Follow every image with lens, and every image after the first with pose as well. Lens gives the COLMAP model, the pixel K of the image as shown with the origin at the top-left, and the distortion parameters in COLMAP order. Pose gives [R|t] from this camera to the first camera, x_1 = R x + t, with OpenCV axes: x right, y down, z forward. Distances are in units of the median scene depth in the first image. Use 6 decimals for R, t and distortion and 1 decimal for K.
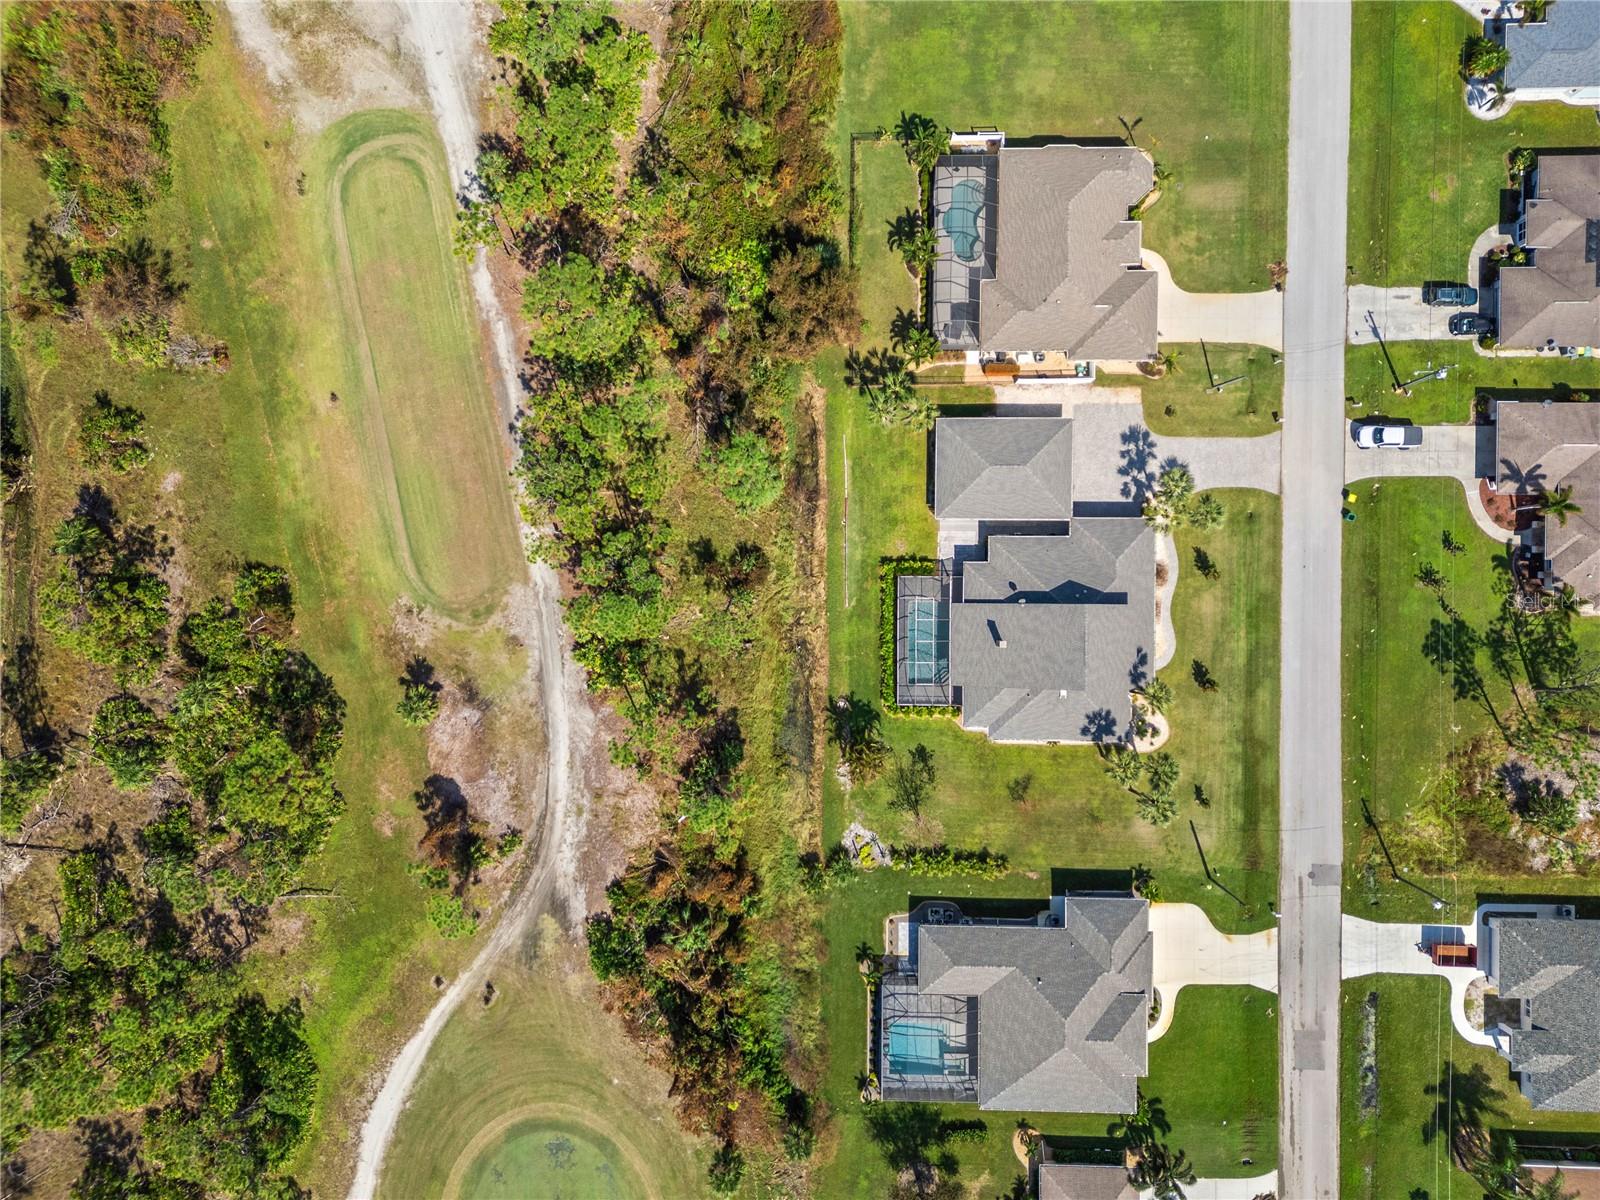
lens RADIAL K [[1123.9, 0, 800.0], [0, 1123.9, 600.0], [0, 0, 1]] dist [0.097873, -0.110568]
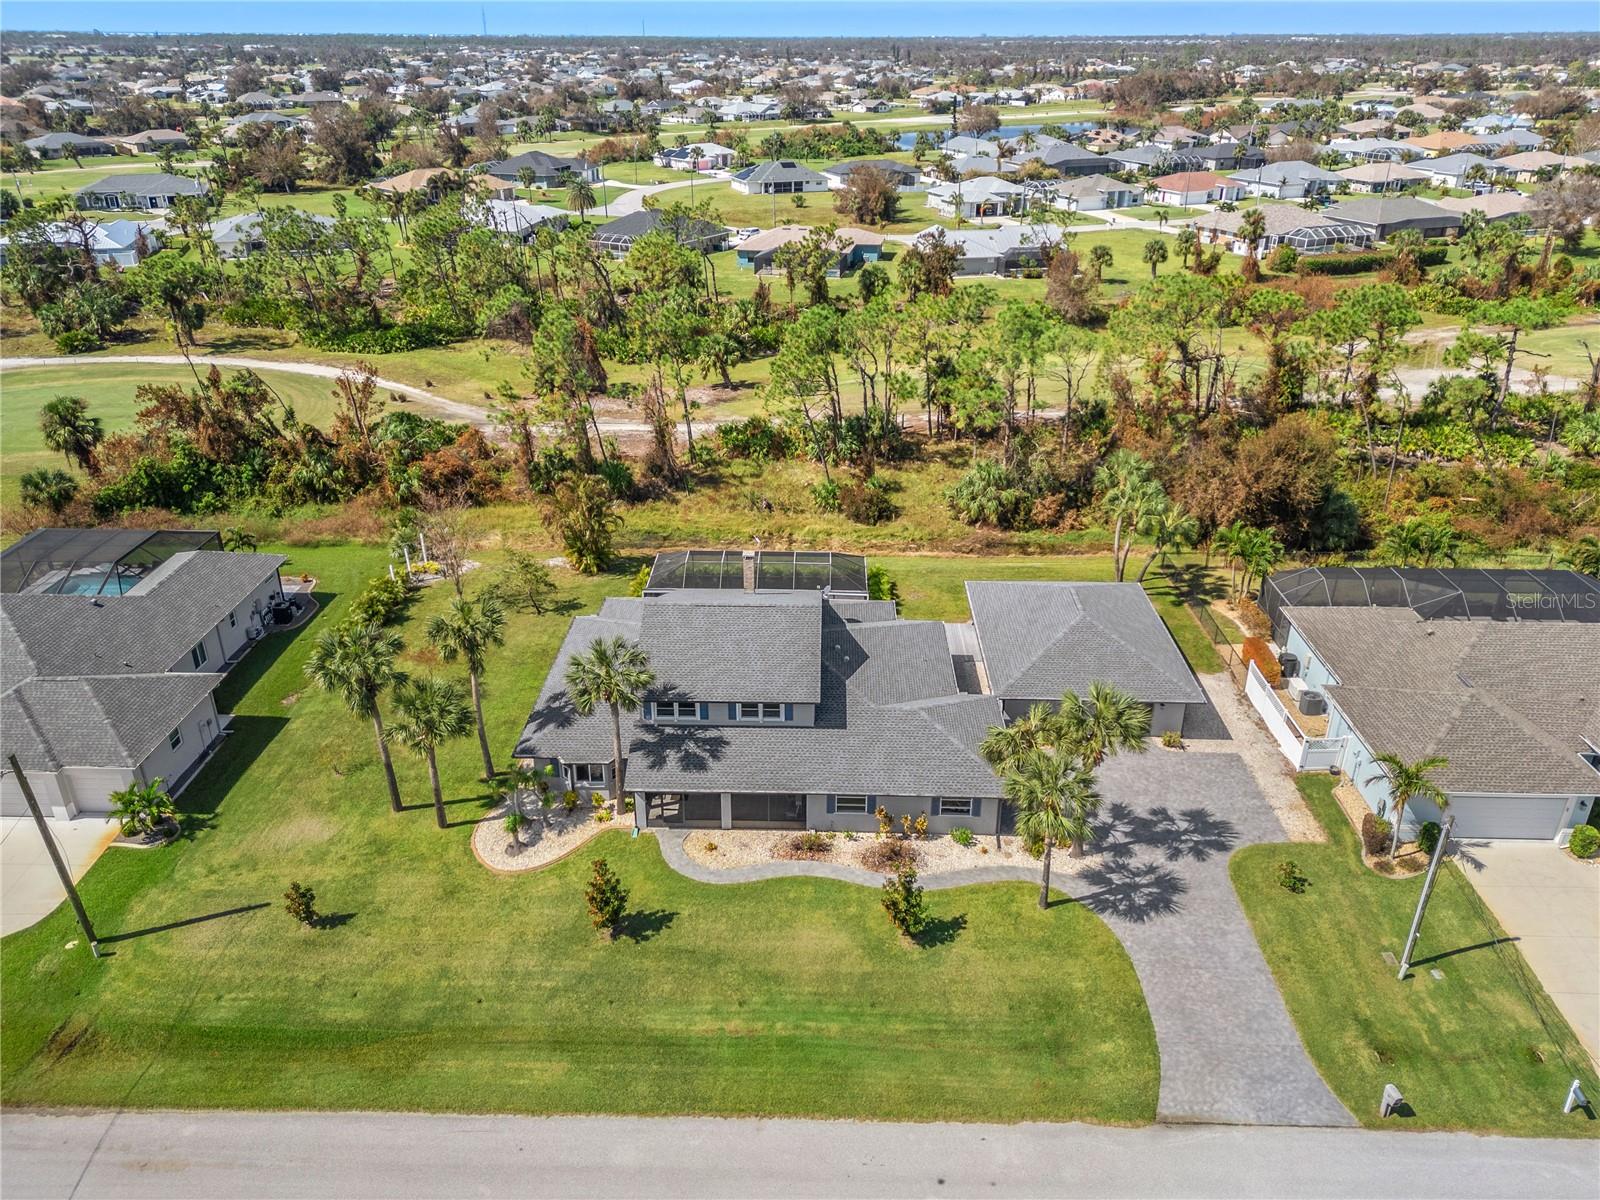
lens RADIAL K [[1154.1, 0, 800.0], [0, 1154.1, 600.0], [0, 0, 1]] dist [0.088951, -0.094988]
pose [[-0.016487, 0.454253, -0.890720, 0.652975], [-0.999855, -0.011331, 0.012728, 0.006277], [-0.004311, 0.890801, 0.454374, 0.720684]]
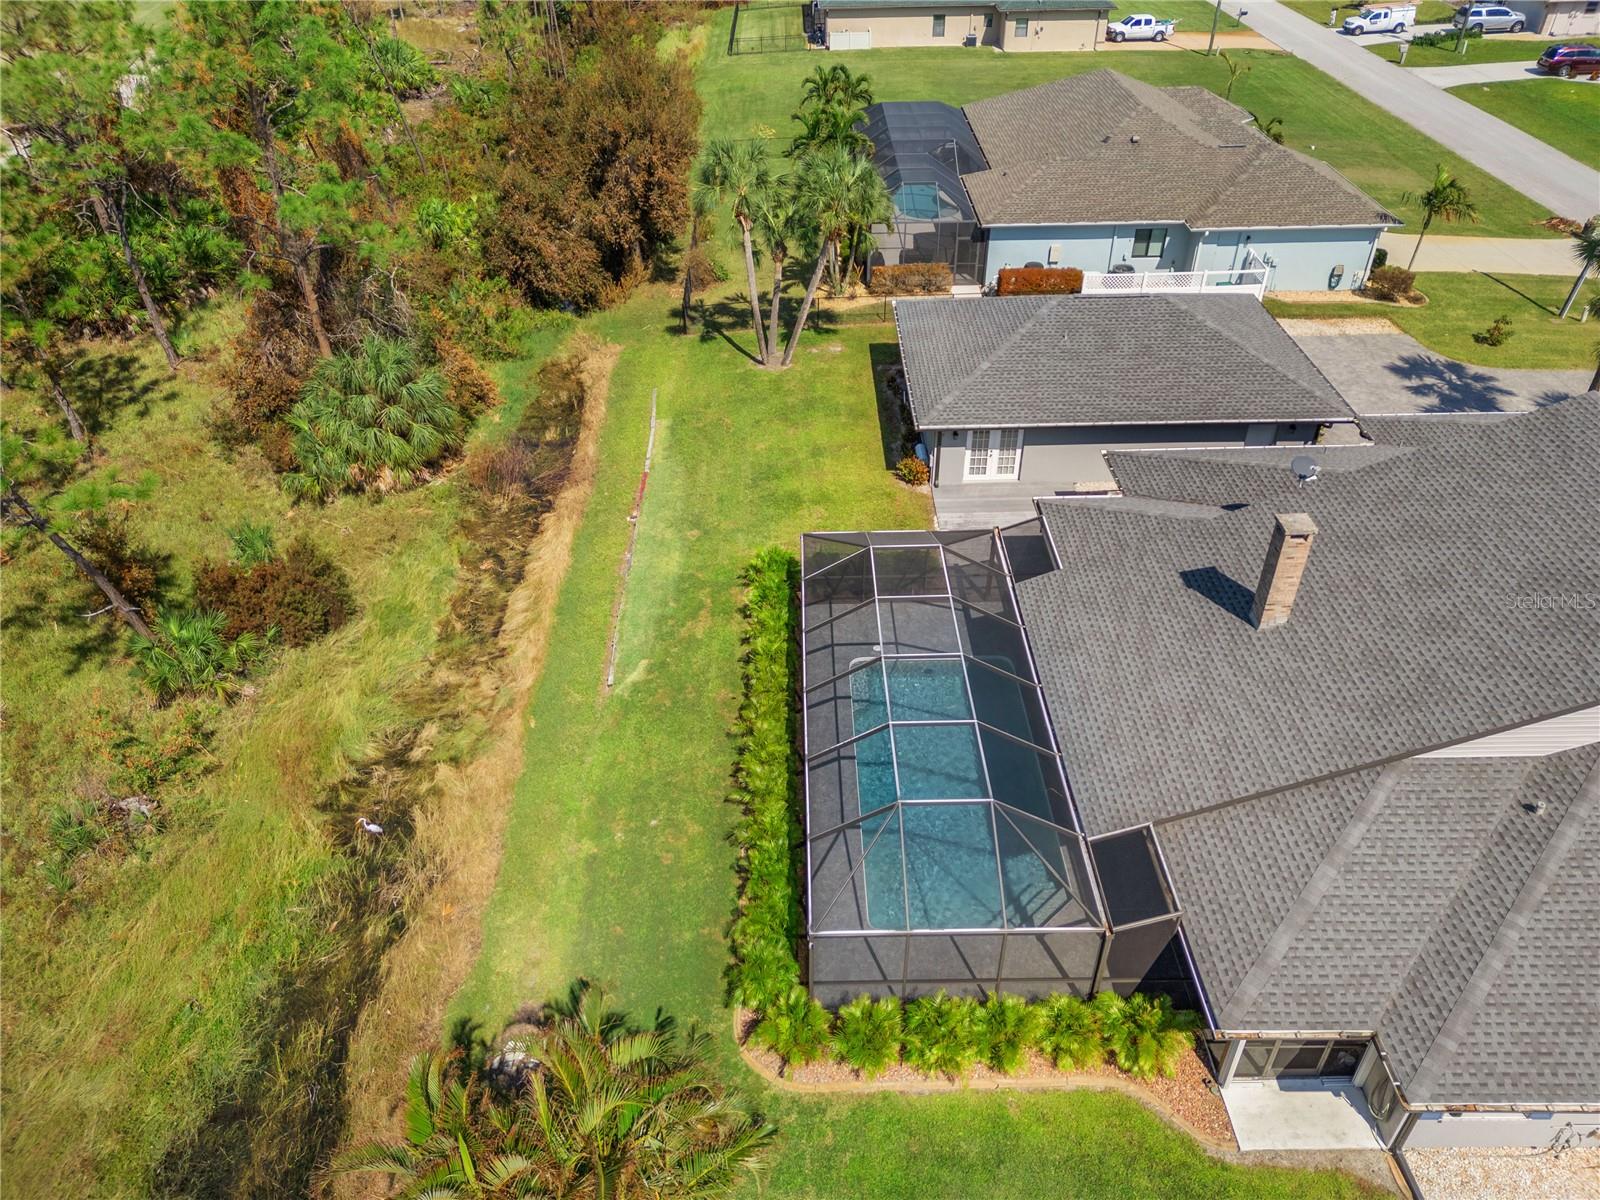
lens RADIAL K [[1123.9, 0, 800.0], [0, 1123.9, 600.0], [0, 0, 1]] dist [0.097873, -0.110568]
pose [[0.999825, -0.004901, 0.018065, 0.081195], [0.017407, 0.598339, -0.801054, 0.200864], [-0.006883, 0.801228, 0.598320, 0.835447]]
